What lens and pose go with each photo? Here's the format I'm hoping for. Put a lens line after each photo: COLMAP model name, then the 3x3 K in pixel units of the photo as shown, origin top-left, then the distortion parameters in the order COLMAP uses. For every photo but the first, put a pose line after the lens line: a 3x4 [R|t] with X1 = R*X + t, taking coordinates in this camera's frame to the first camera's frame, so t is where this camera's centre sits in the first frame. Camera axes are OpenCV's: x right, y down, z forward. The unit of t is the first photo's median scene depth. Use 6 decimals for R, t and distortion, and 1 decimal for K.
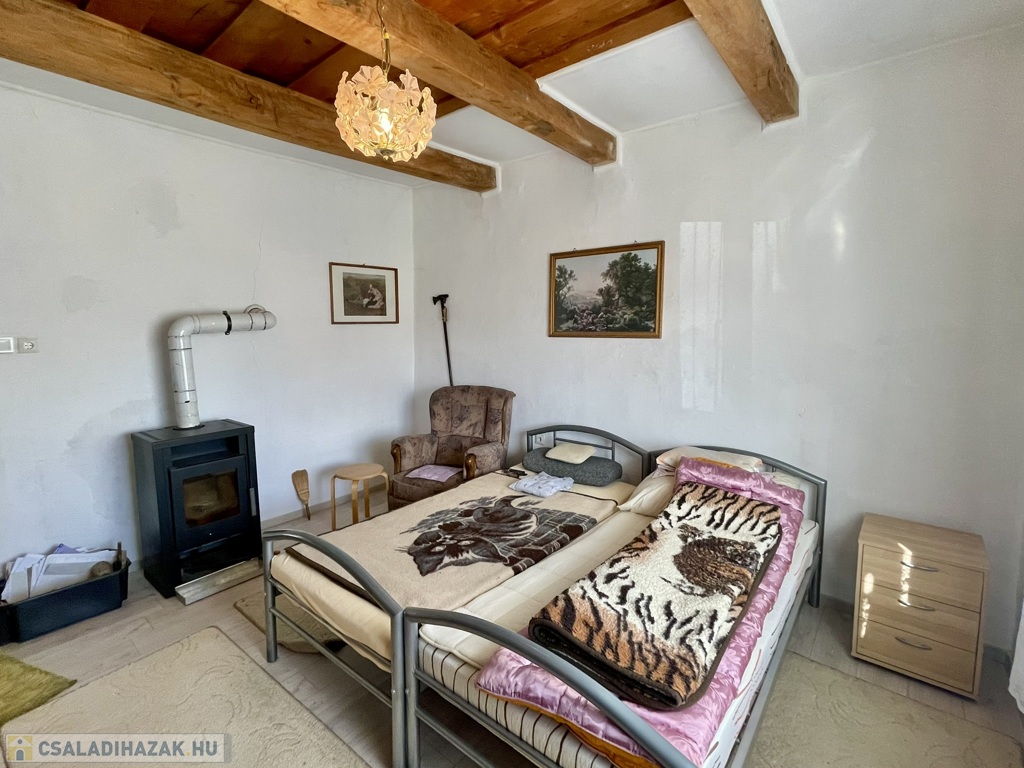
lens RADIAL K [[483.7, 0, 512.0], [0, 483.7, 384.0], [0, 0, 1]] dist [0.001493, -0.000048]
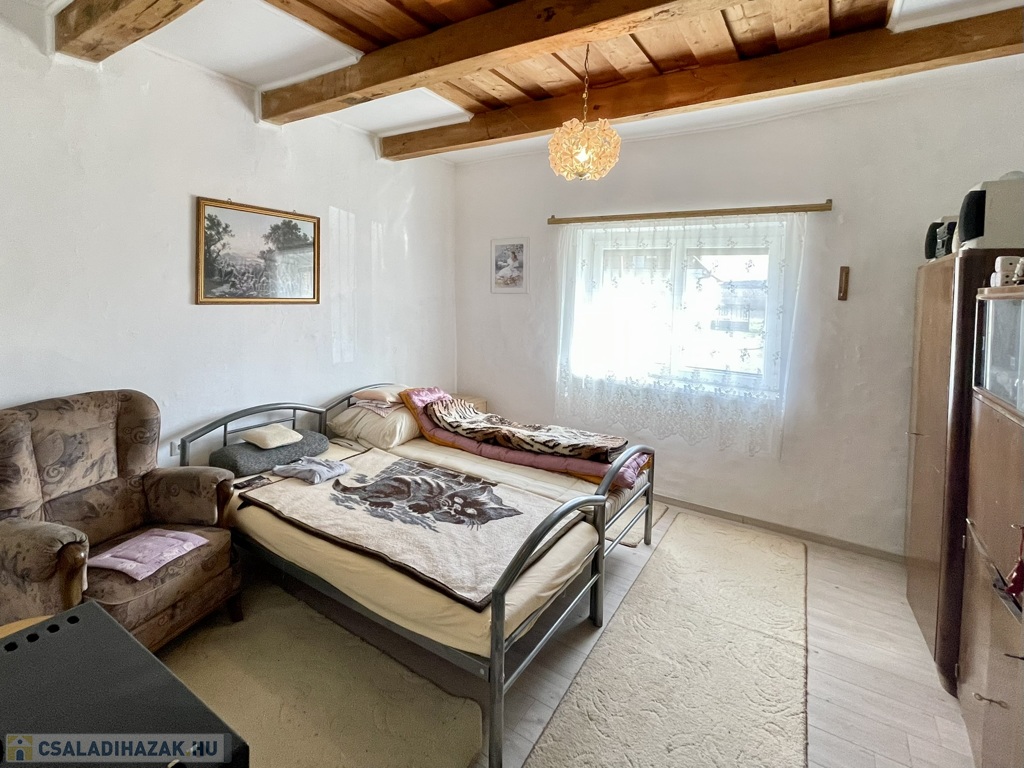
lens RADIAL K [[492.5, 0, 478.9], [0, 492.5, 311.1], [0, 0, 1]] dist [0.000004, -0.000537]
pose [[-0.083619, -0.032570, 0.995965, -0.907455], [0.093140, 0.994835, 0.040353, -0.096532], [-0.992135, 0.096138, -0.080154, 0.784003]]
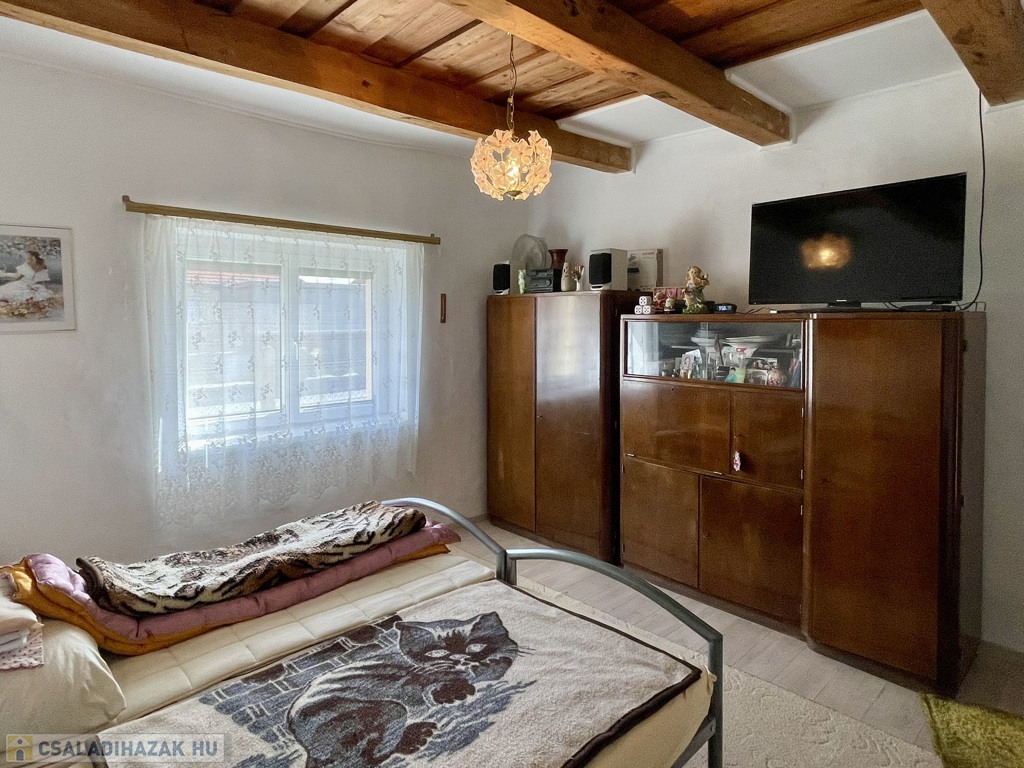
lens RADIAL K [[585.8, 0, 482.0], [0, 585.8, 348.7], [0, 0, 1]] dist [0.000510, -0.000137]
pose [[-0.985993, 0.004192, 0.166735, -0.235842], [0.033608, 0.984172, 0.174003, -0.195093], [-0.163366, 0.177169, -0.970527, 1.355092]]
